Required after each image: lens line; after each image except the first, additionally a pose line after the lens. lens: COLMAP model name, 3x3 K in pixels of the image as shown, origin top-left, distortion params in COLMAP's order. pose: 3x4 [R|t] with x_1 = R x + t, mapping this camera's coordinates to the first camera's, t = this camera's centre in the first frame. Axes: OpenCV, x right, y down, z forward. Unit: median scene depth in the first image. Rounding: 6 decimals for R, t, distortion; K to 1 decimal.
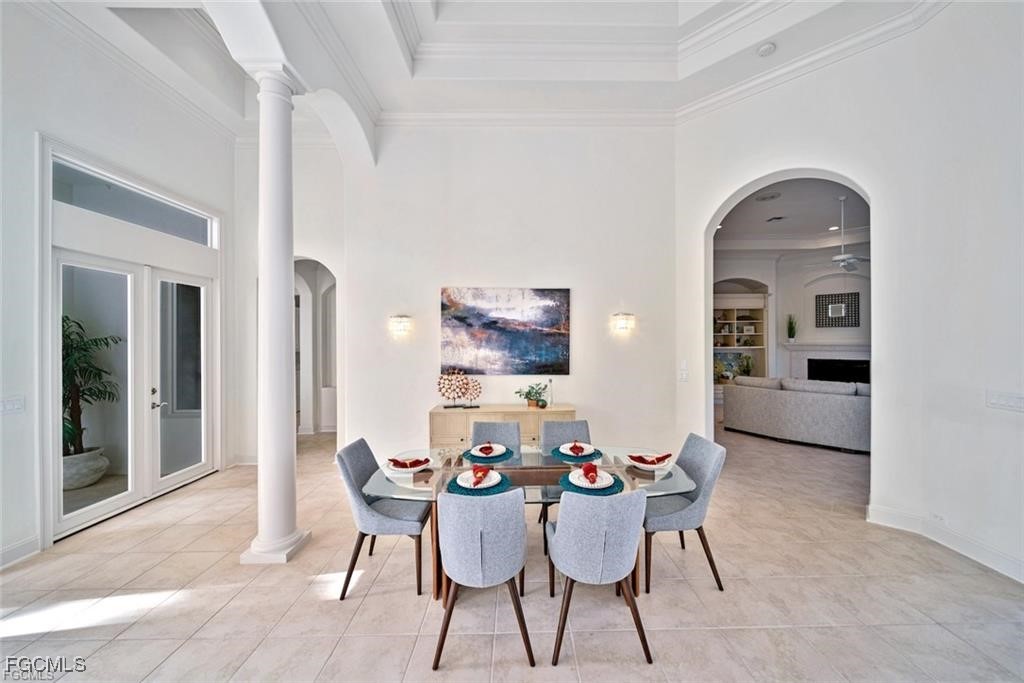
lens RADIAL K [[359.5, 0, 511.1], [0, 359.5, 349.5], [0, 0, 1]] dist [0.002110, -0.001222]
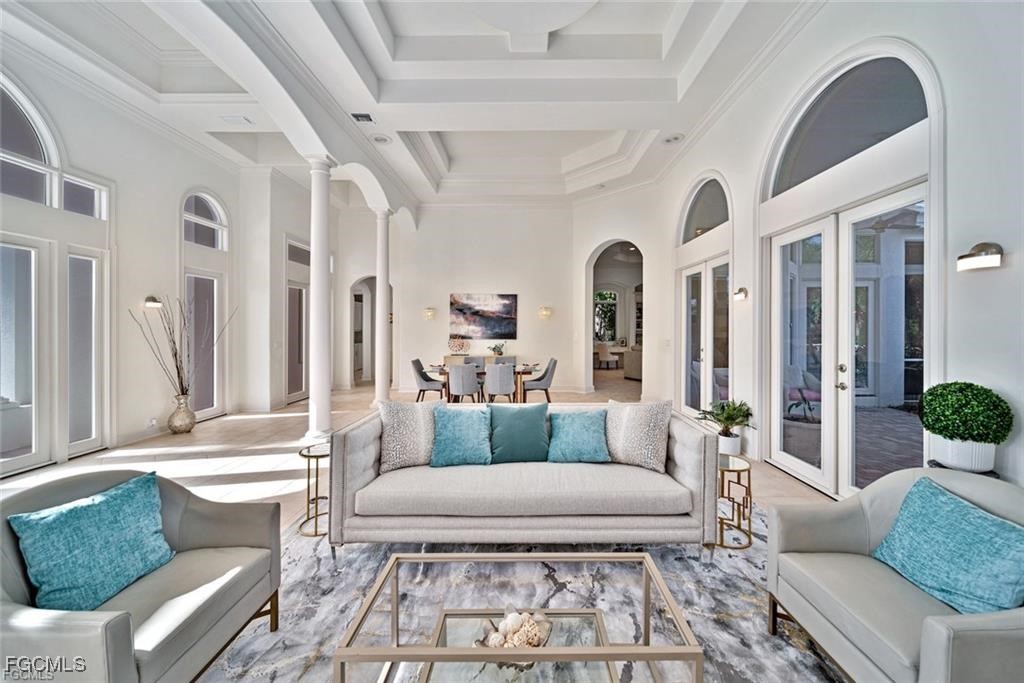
lens RADIAL K [[359.5, 0, 509.4], [0, 359.5, 339.7], [0, 0, 1]] dist [0.002110, -0.001222]
pose [[0.999735, 0.005520, -0.022348, 0.168005], [-0.005562, 0.999983, -0.001818, 0.076036], [0.022337, 0.001942, 0.999749, -0.920206]]
